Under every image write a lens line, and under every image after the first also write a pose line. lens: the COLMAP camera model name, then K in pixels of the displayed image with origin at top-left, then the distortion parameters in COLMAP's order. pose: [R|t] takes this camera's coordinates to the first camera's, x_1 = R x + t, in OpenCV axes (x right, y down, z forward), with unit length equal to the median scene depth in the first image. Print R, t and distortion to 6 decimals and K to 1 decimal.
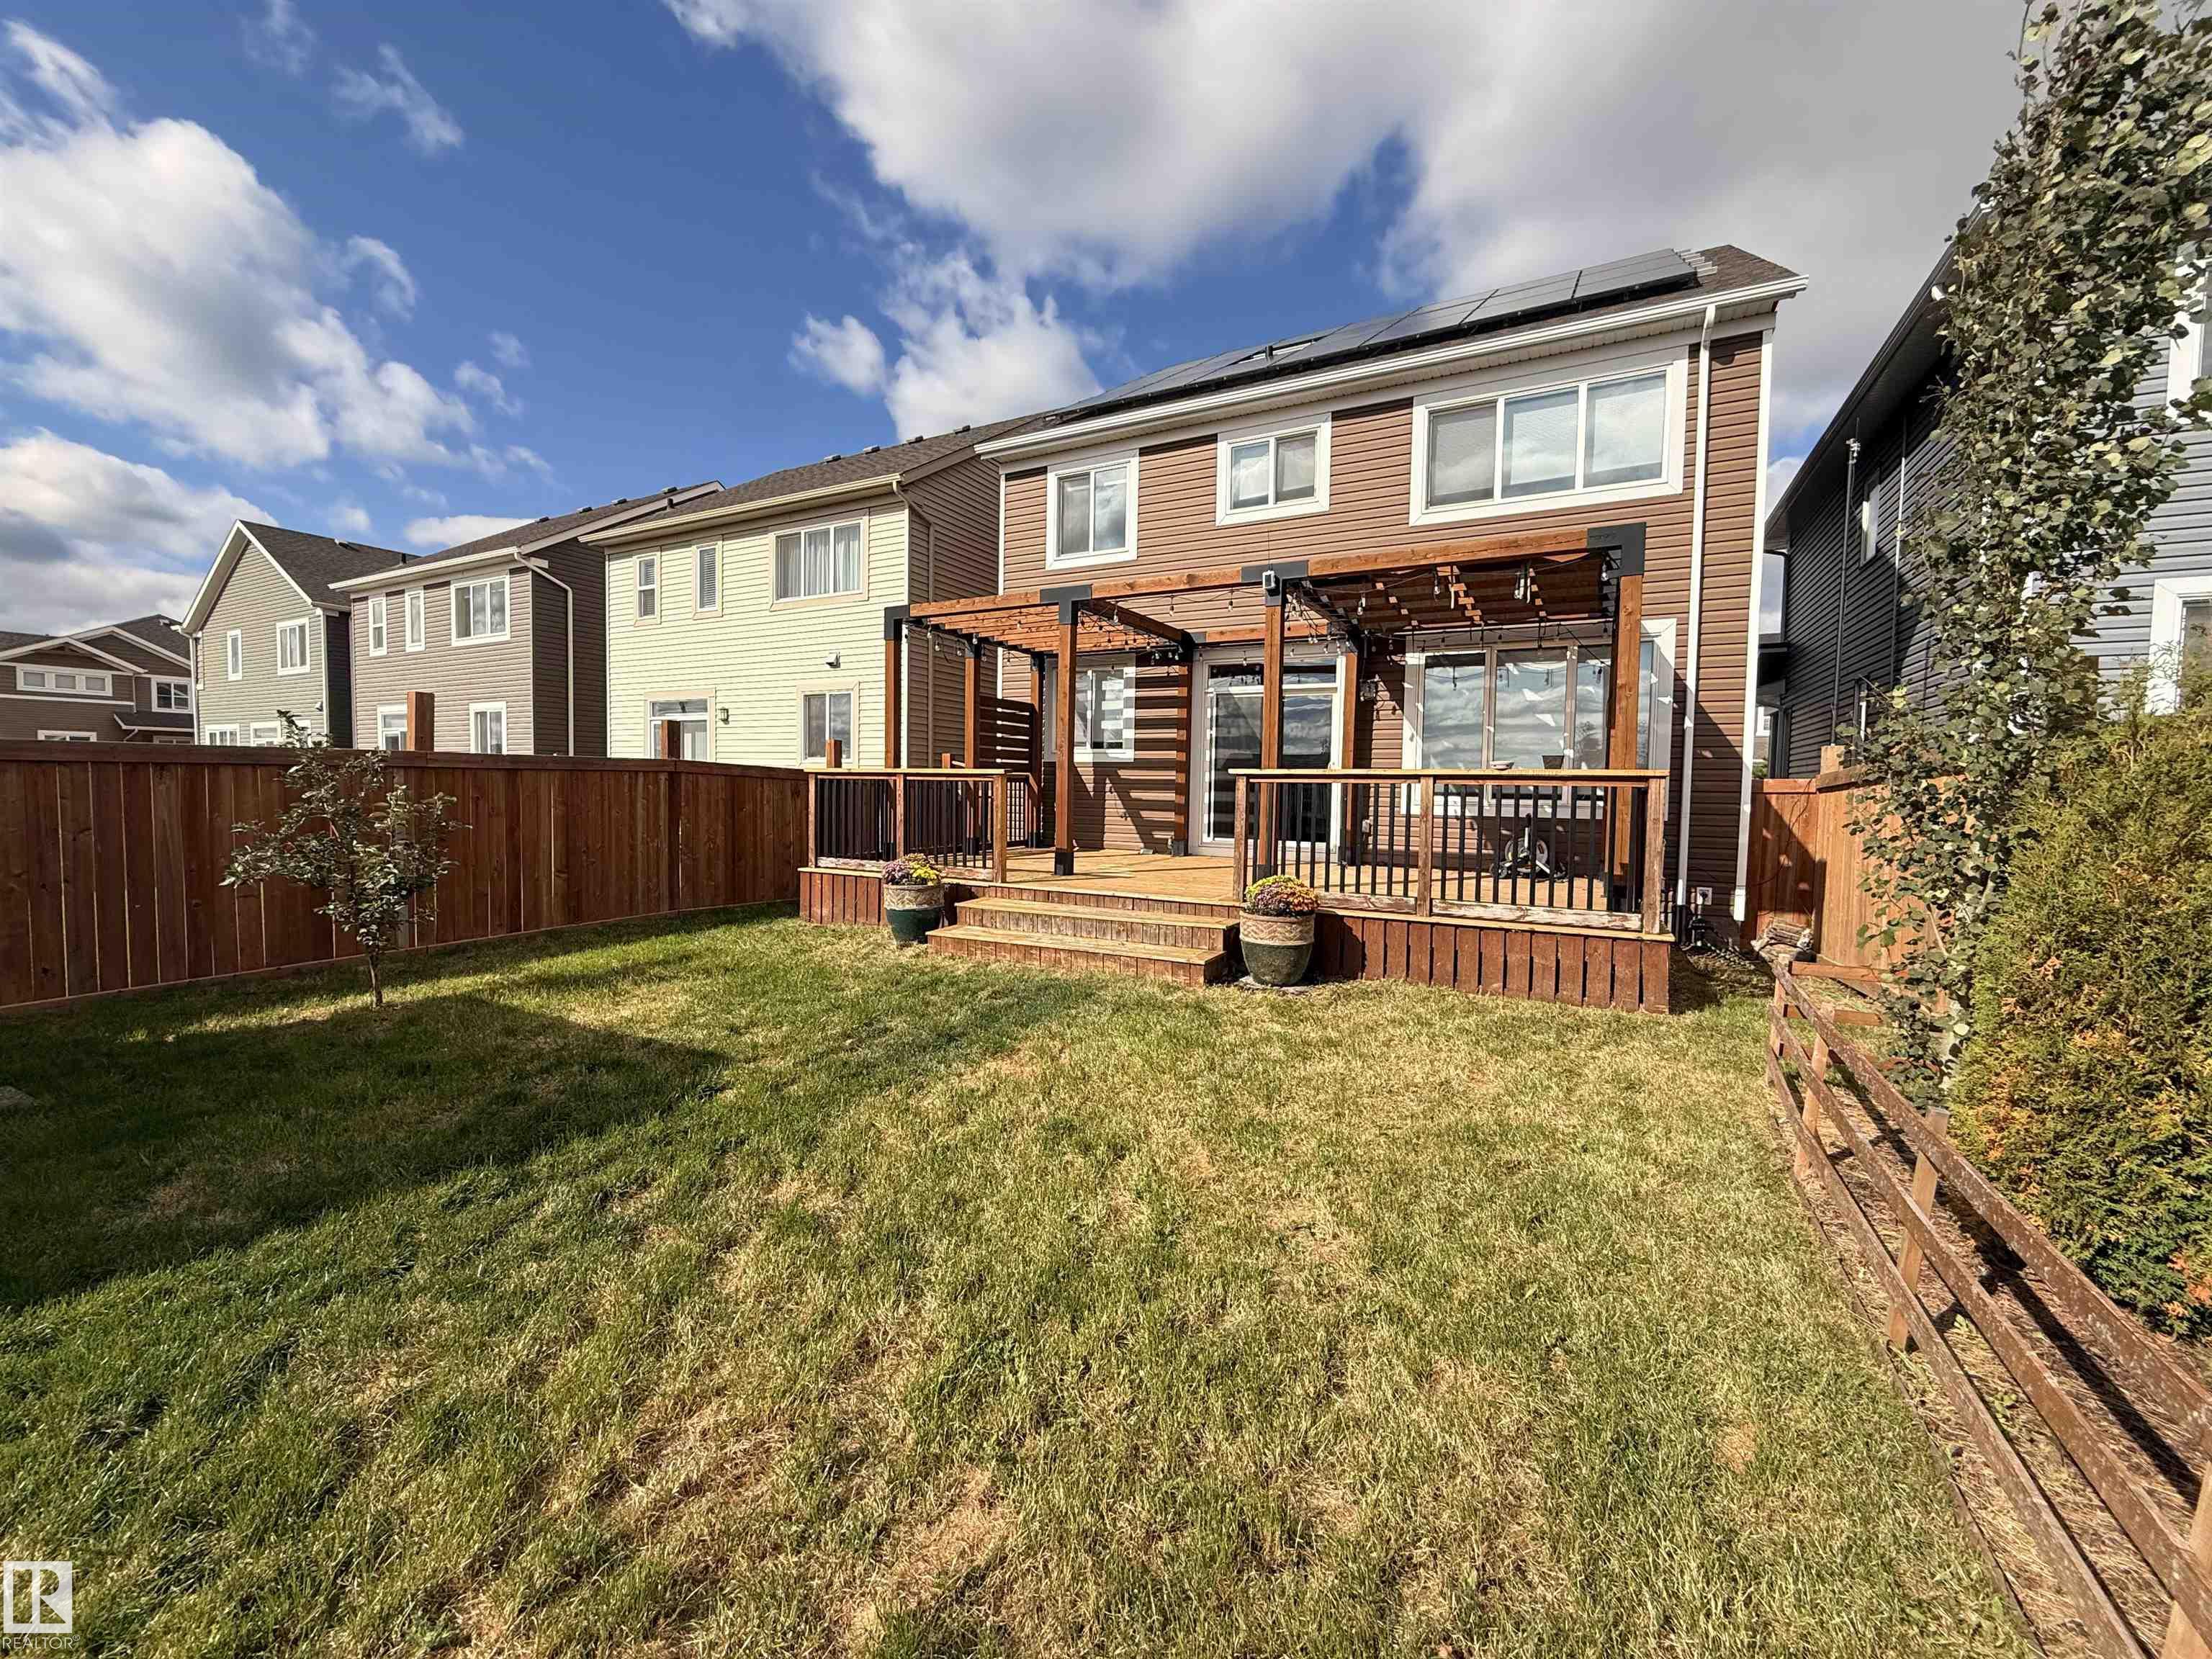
lens RADIAL K [[877.1, 0, 1106.0], [0, 877.1, 829.5], [0, 0, 1]] dist [-0.001042, 0.000457]
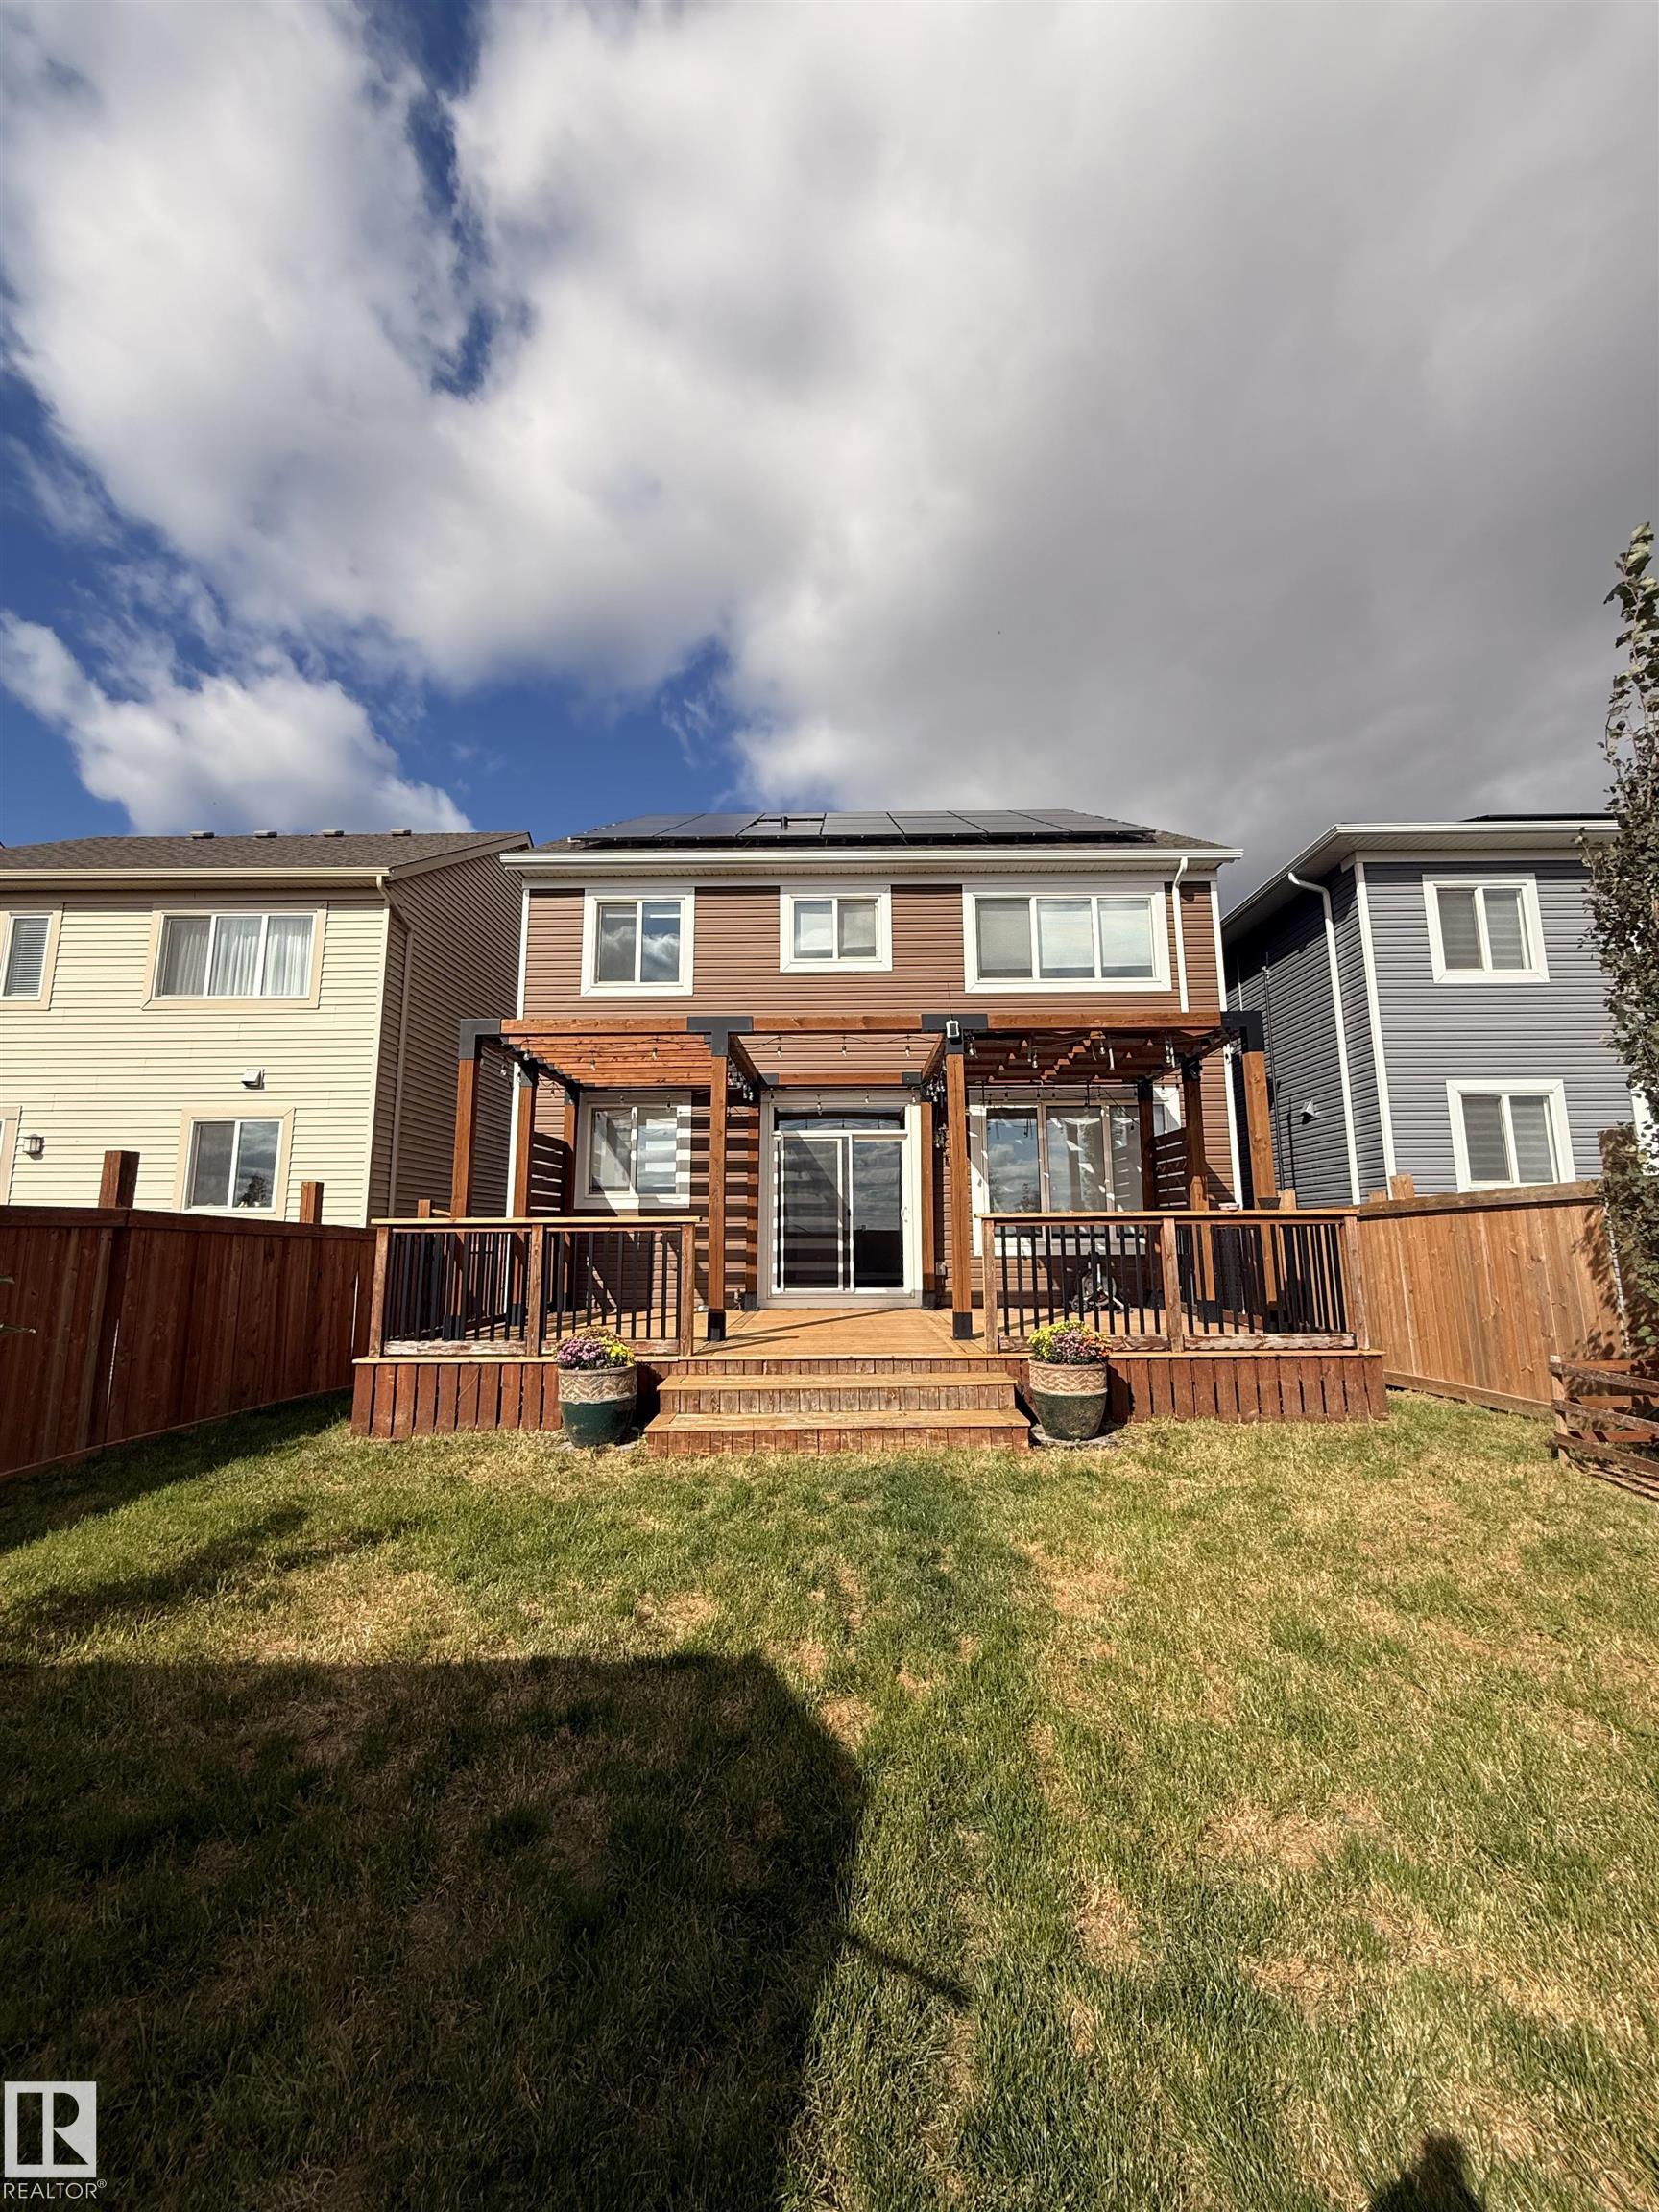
lens RADIAL K [[877.1, 0, 842.2], [0, 877.1, 1100.6], [0, 0, 1]] dist [-0.001042, 0.000457]
pose [[0.883248, 0.049497, 0.466286, -0.304615], [0.044111, 0.981233, -0.187715, -0.010263], [-0.466826, 0.186367, 0.864489, 0.138887]]
